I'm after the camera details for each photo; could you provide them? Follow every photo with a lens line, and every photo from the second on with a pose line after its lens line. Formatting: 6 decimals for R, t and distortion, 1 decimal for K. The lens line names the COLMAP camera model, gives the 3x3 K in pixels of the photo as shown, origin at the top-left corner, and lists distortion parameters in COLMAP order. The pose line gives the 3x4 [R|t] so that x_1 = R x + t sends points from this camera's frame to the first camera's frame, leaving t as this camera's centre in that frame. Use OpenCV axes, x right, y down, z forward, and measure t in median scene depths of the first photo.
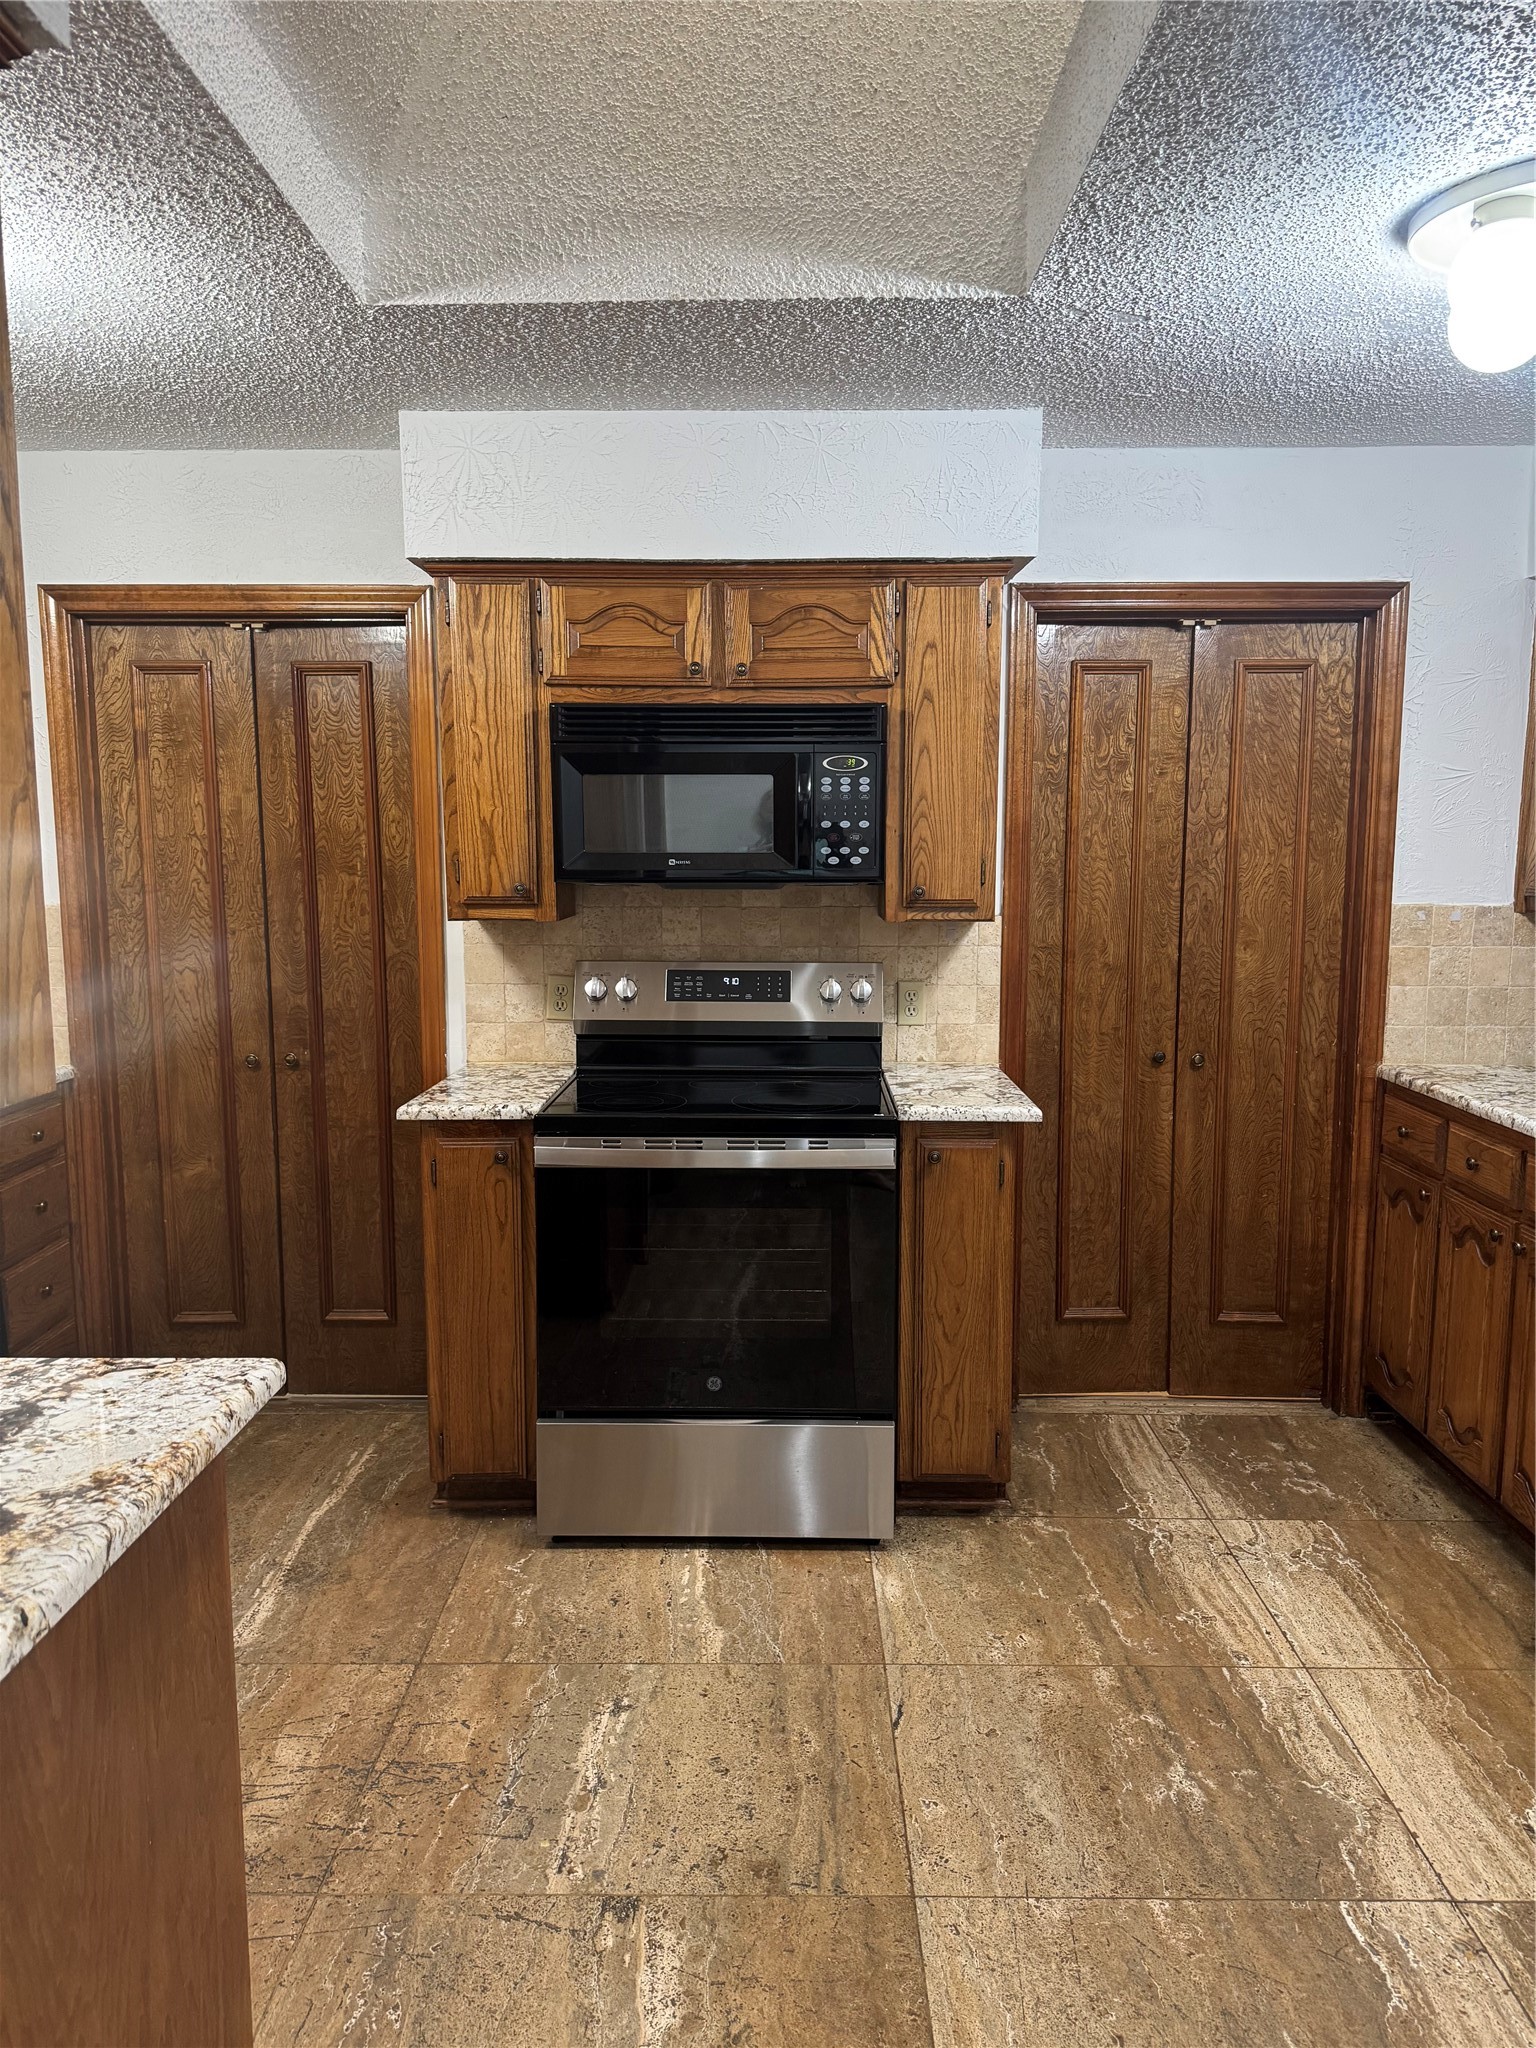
lens RADIAL K [[1448.4, 0, 782.1], [0, 1448.4, 1024.7], [0, 0, 1]] dist [0.080991, -0.114020]
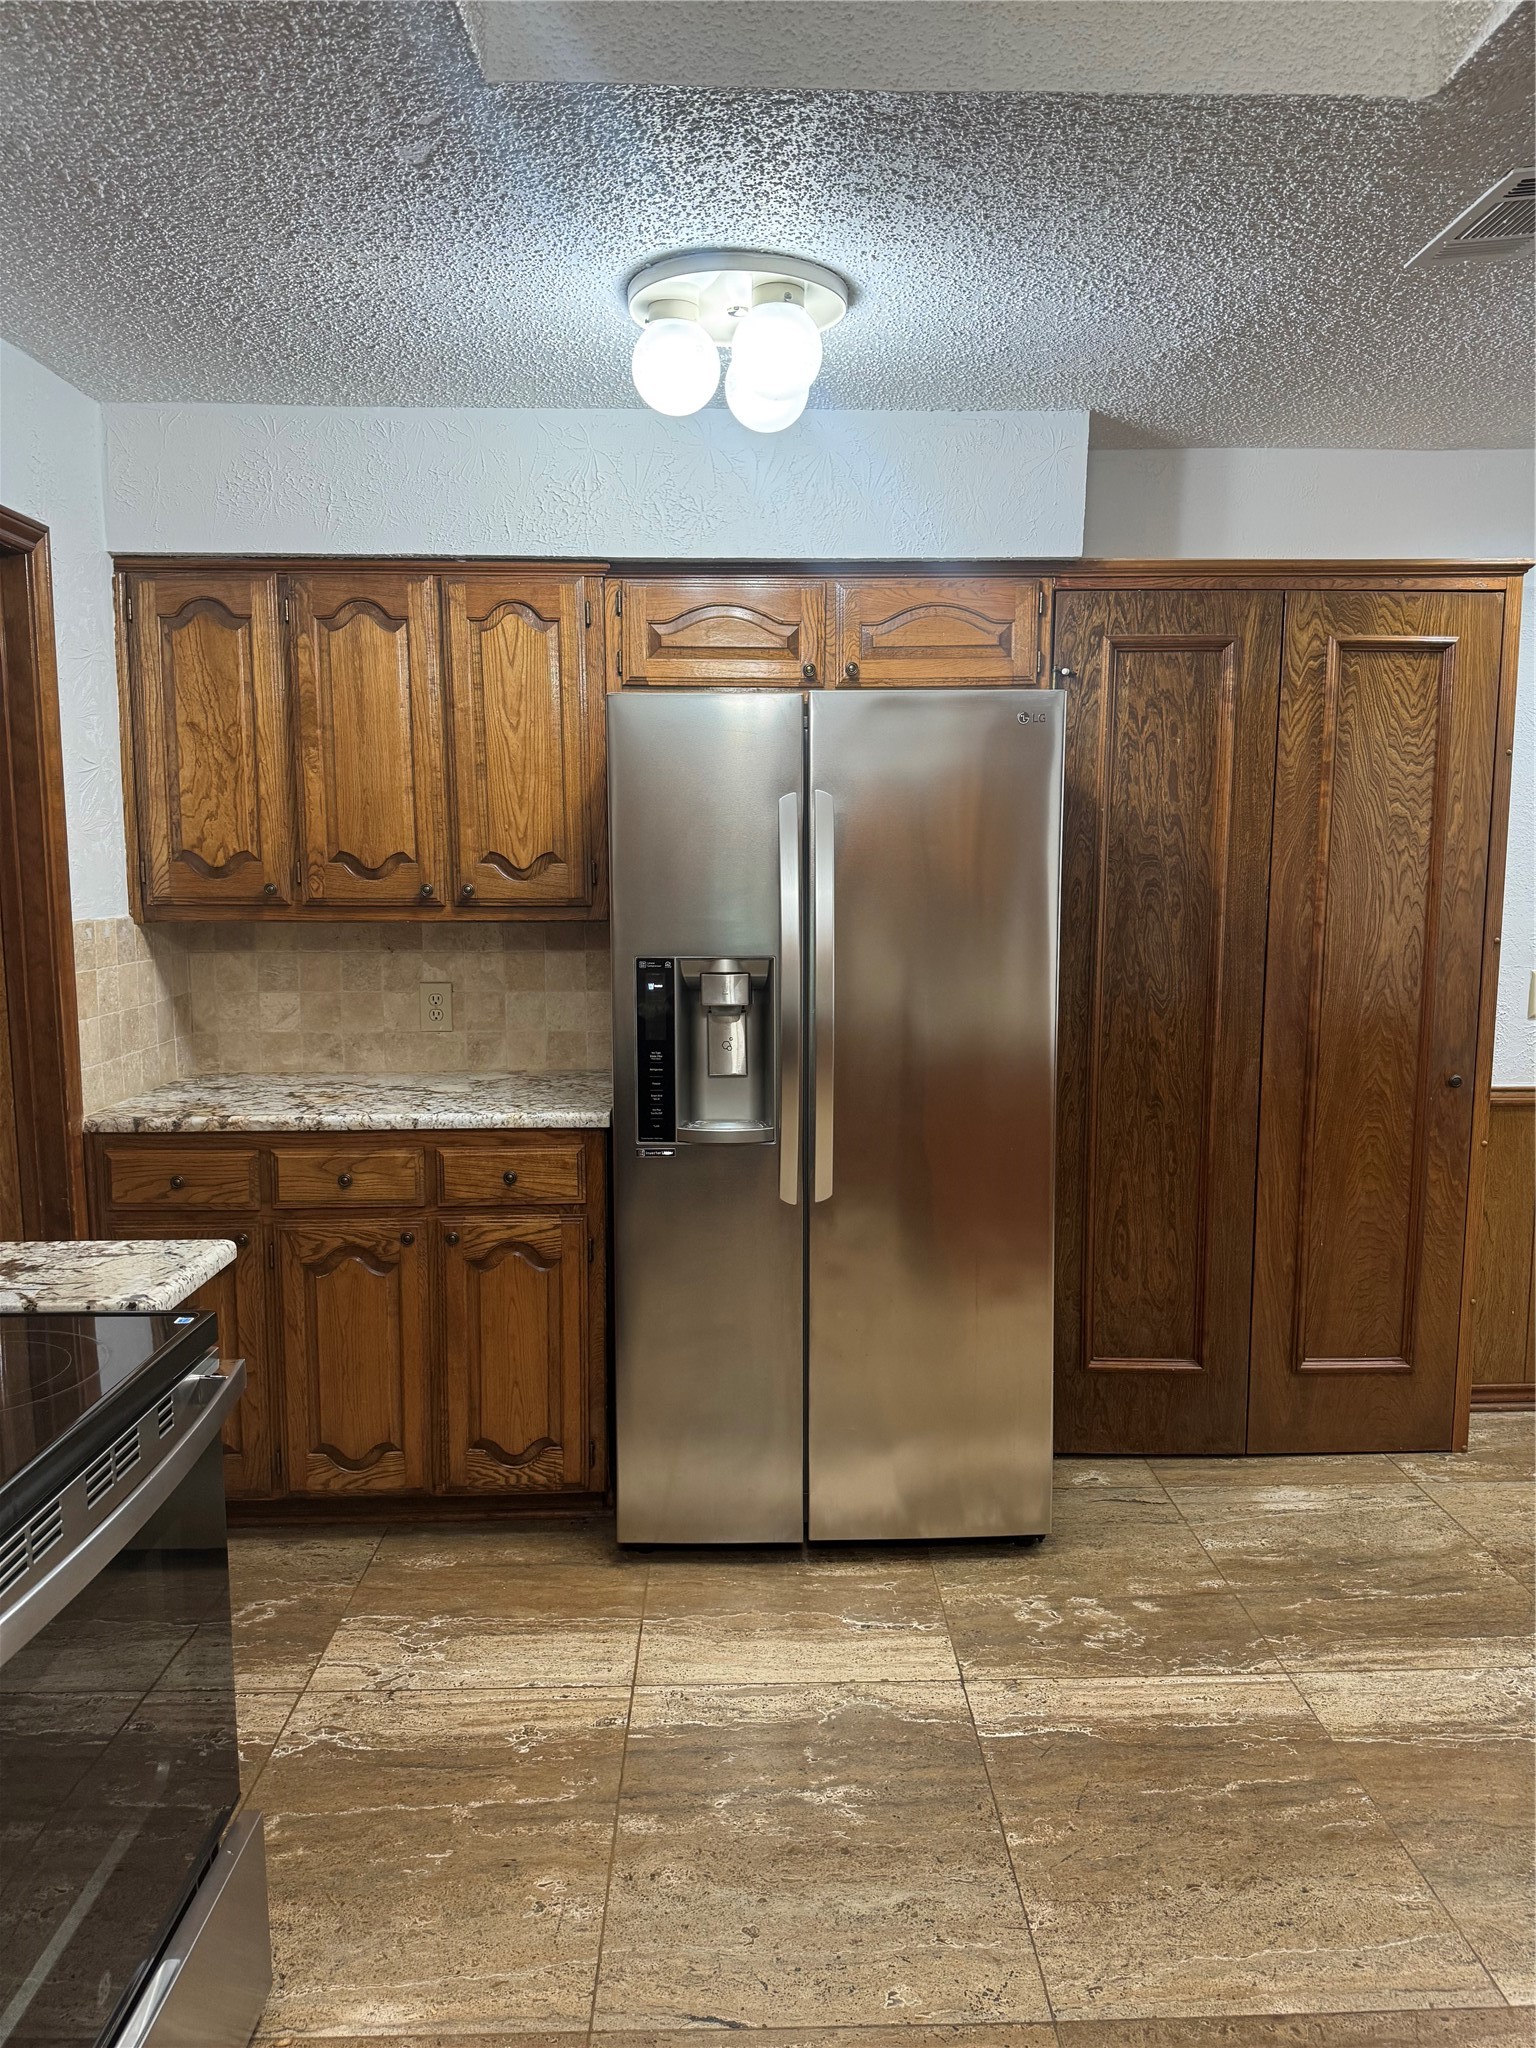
lens RADIAL K [[1436.4, 0, 768.0], [0, 1436.4, 1024.0], [0, 0, 1]] dist [-0.000316, -0.004654]
pose [[-0.021599, -0.120776, 0.992445, -0.447668], [0.128139, 0.984155, 0.122556, -0.085272], [-0.991521, 0.129818, -0.005781, 0.704356]]
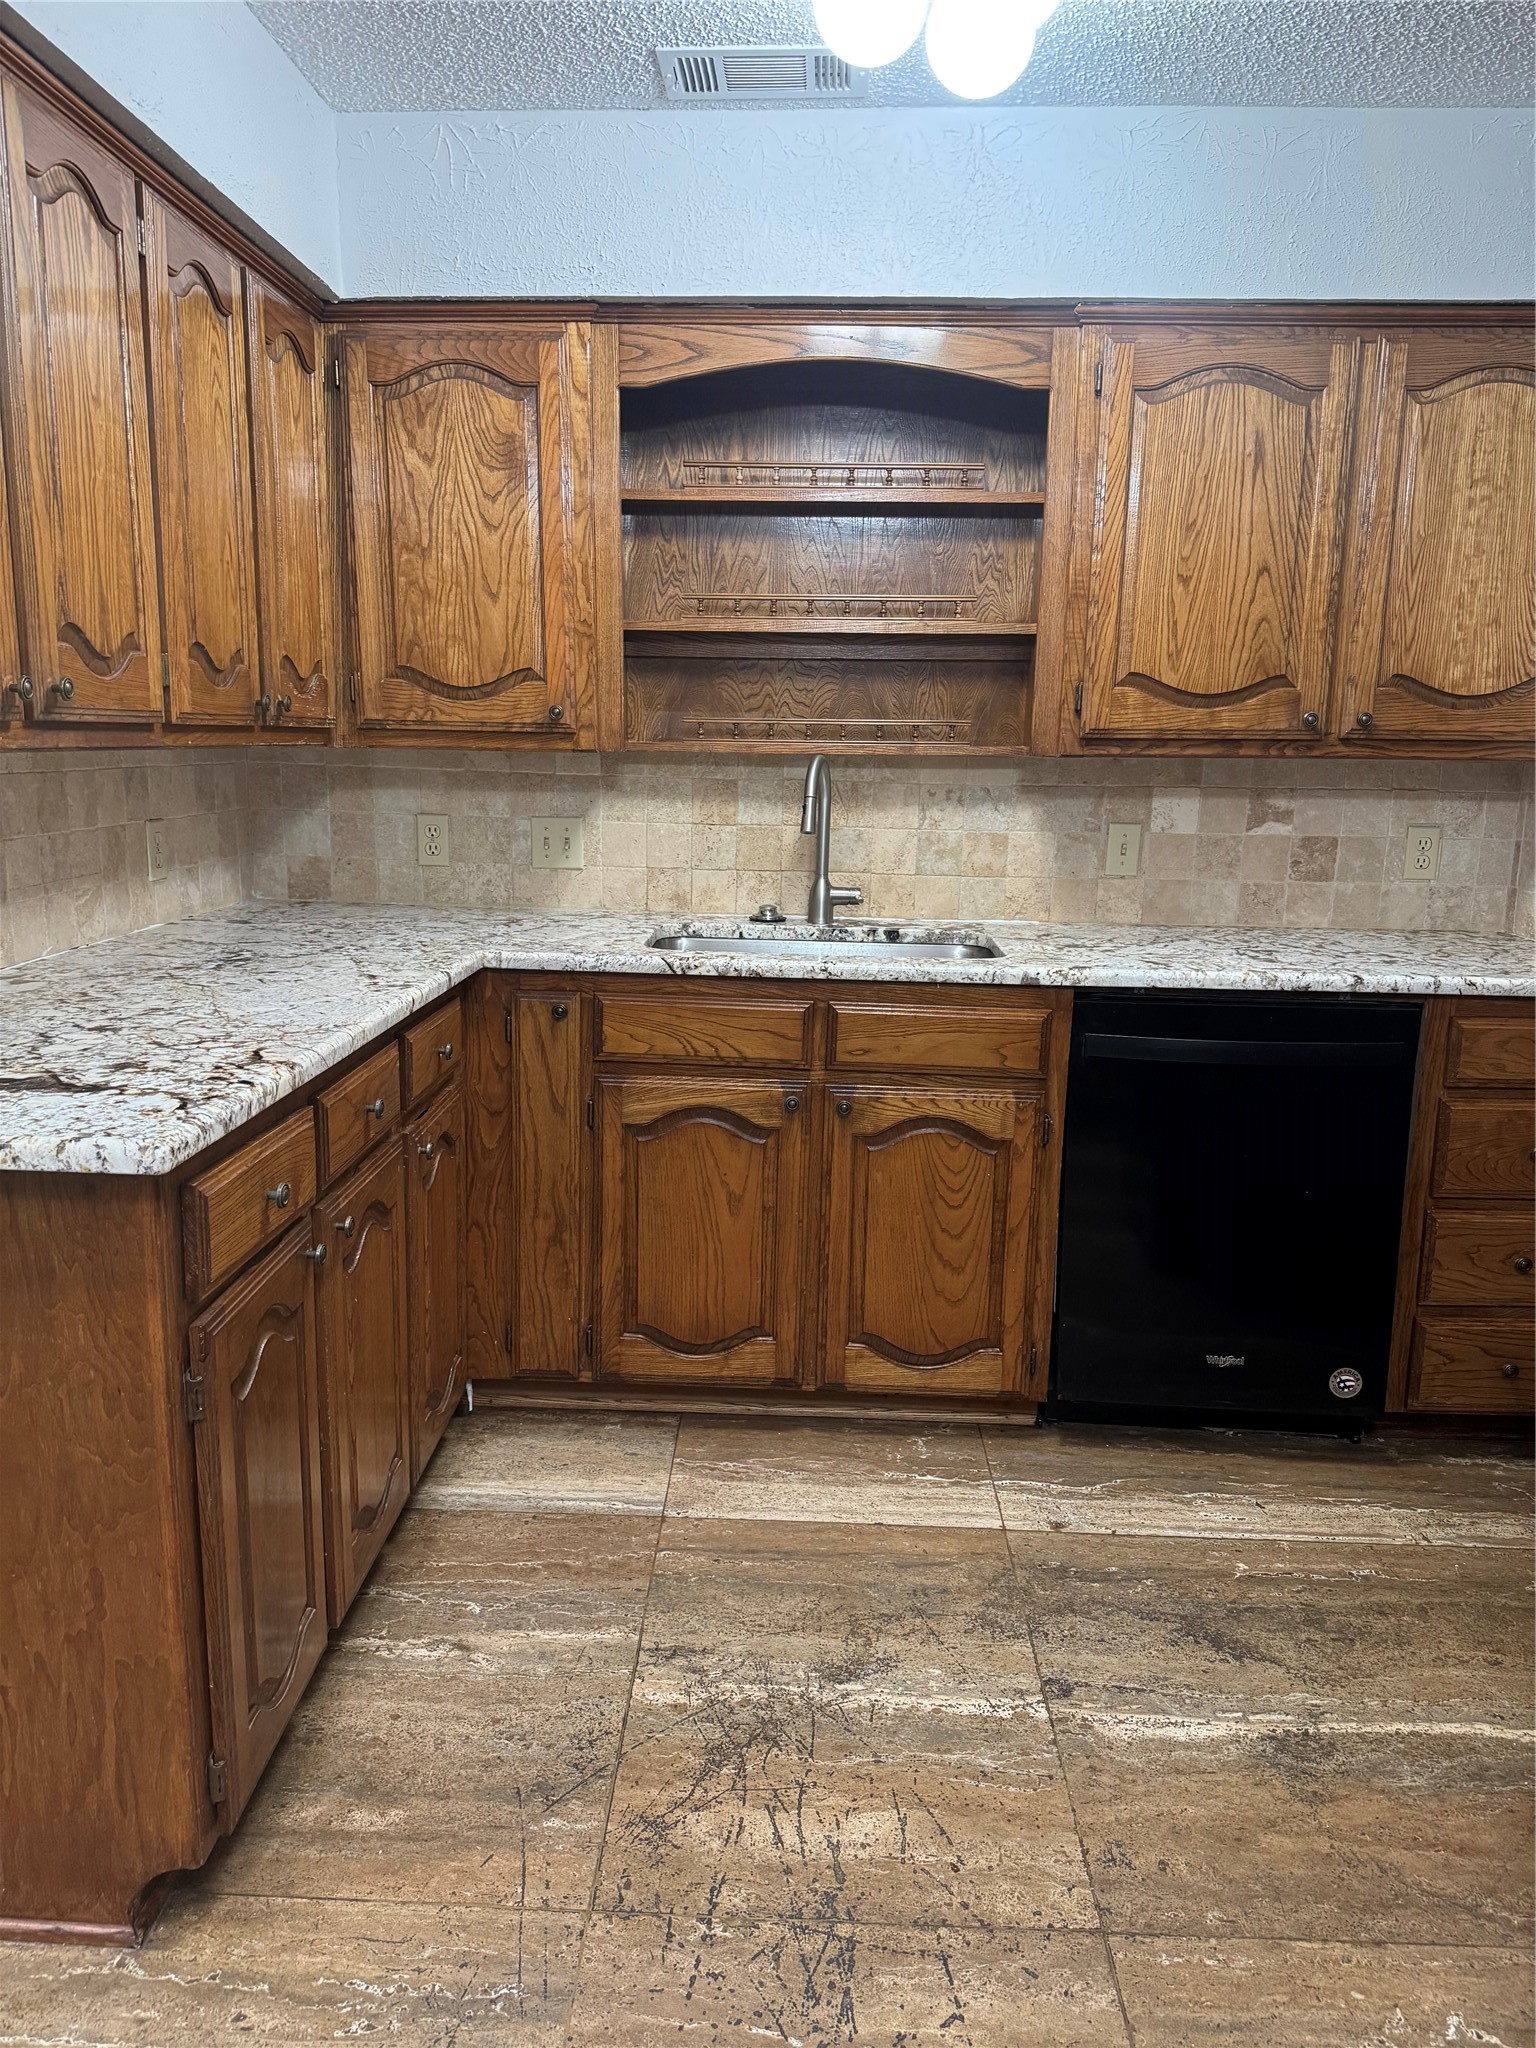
lens RADIAL K [[1438.8, 0, 748.4], [0, 1438.8, 1034.6], [0, 0, 1]] dist [0.030989, -0.047881]
pose [[-0.041205, 0.198659, -0.979202, 0.228817], [-0.139463, 0.969297, 0.202518, -0.027743], [0.989370, 0.144907, -0.012234, 0.657096]]
